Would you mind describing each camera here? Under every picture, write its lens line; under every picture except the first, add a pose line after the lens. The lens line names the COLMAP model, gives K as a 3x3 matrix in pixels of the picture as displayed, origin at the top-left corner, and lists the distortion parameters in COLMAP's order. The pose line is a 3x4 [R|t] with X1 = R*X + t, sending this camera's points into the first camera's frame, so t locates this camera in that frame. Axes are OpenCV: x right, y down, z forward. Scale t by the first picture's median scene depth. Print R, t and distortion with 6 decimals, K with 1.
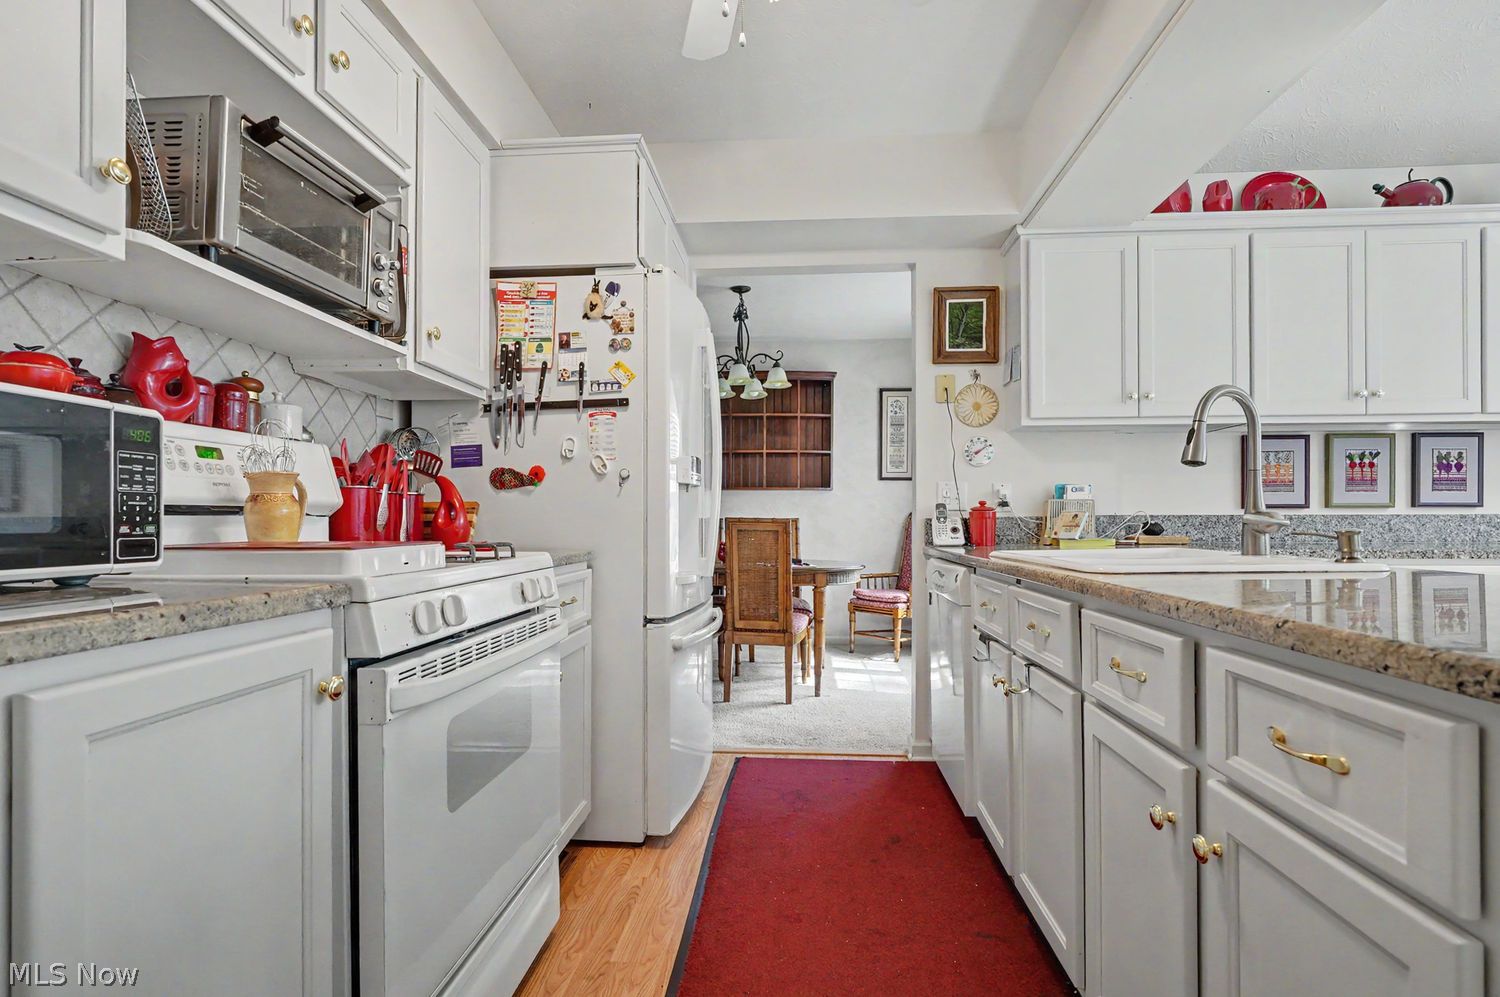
lens RADIAL K [[754.3, 0, 752.6], [0, 754.3, 517.8], [0, 0, 1]] dist [-0.018481, 0.013376]
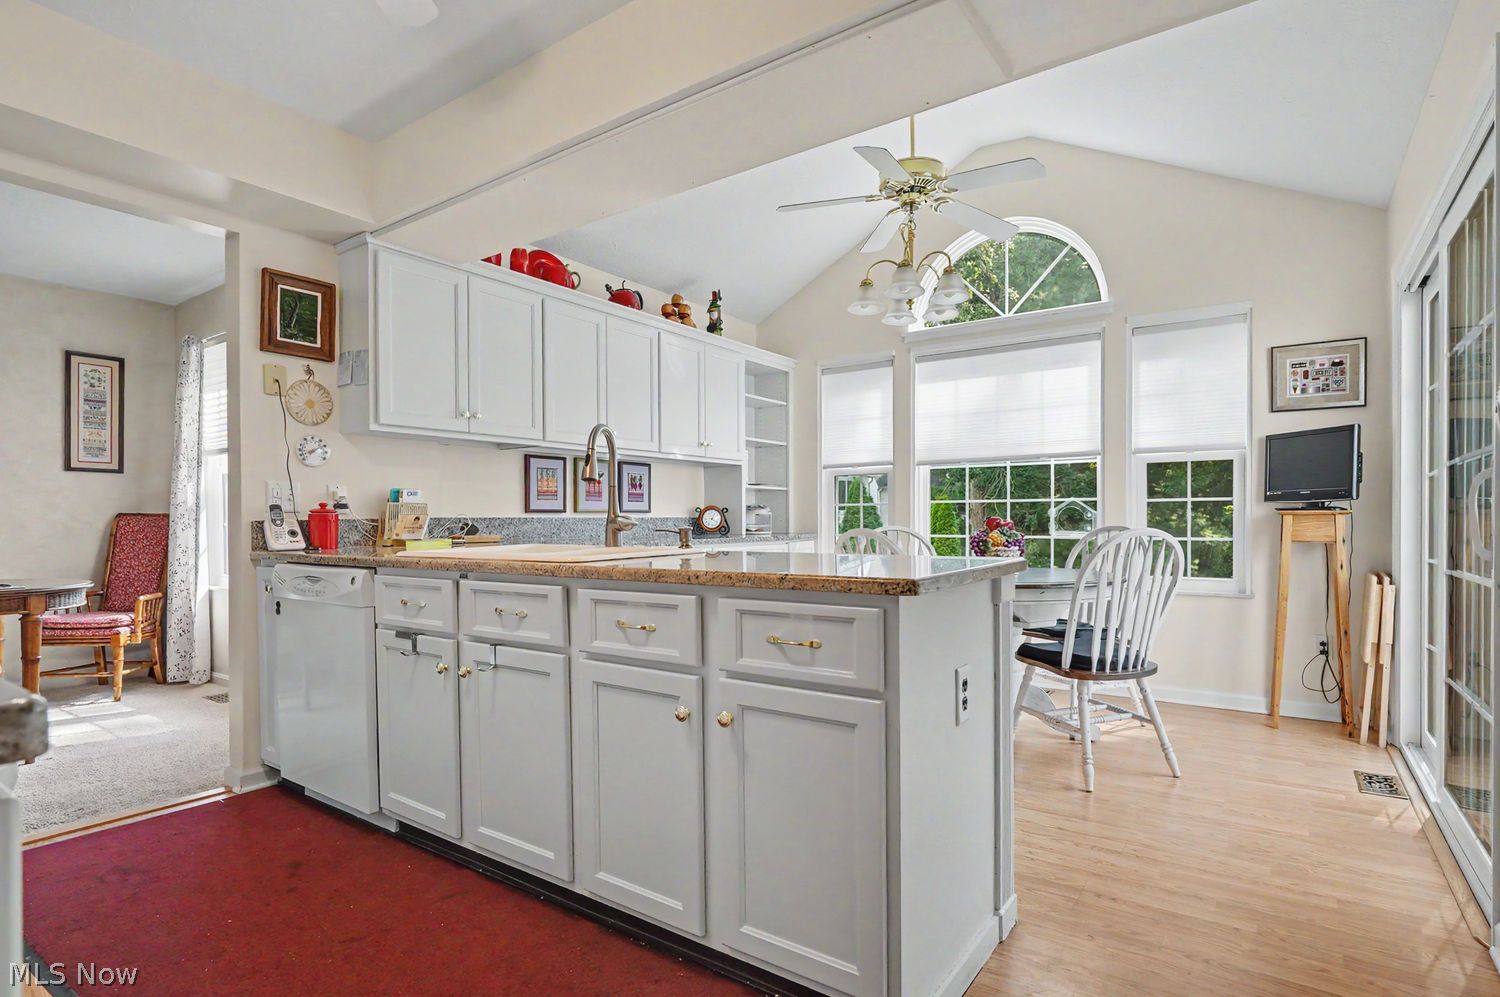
lens RADIAL K [[754.3, 0, 752.6], [0, 754.3, 517.8], [0, 0, 1]] dist [-0.018481, 0.013376]
pose [[0.524404, 0.001907, 0.851467, -0.222471], [0.000702, 0.999996, -0.002672, 0.000018], [-0.851469, 0.001999, 0.524401, 0.021046]]
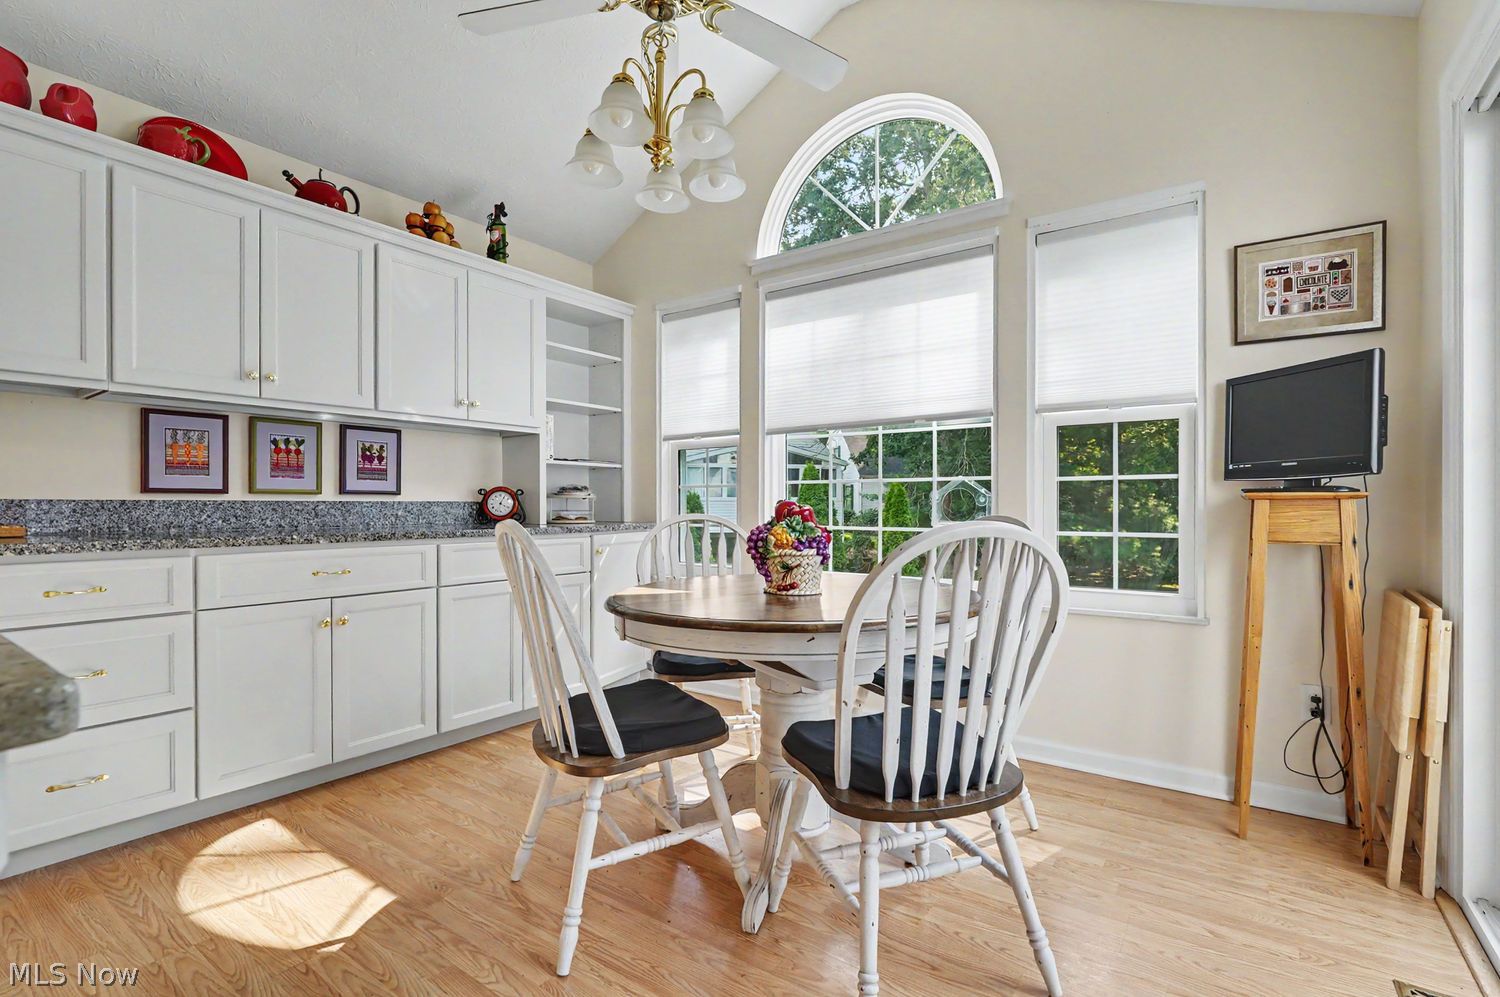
lens RADIAL K [[690.9, 0, 750.0], [0, 690.9, 498.5], [0, 0, 1]] dist [-0.016842, 0.010265]
pose [[0.531532, 0.010913, 0.846968, 0.370697], [-0.002937, 0.999935, -0.011041, 0.000949], [-0.847033, 0.003381, 0.531529, -0.009084]]
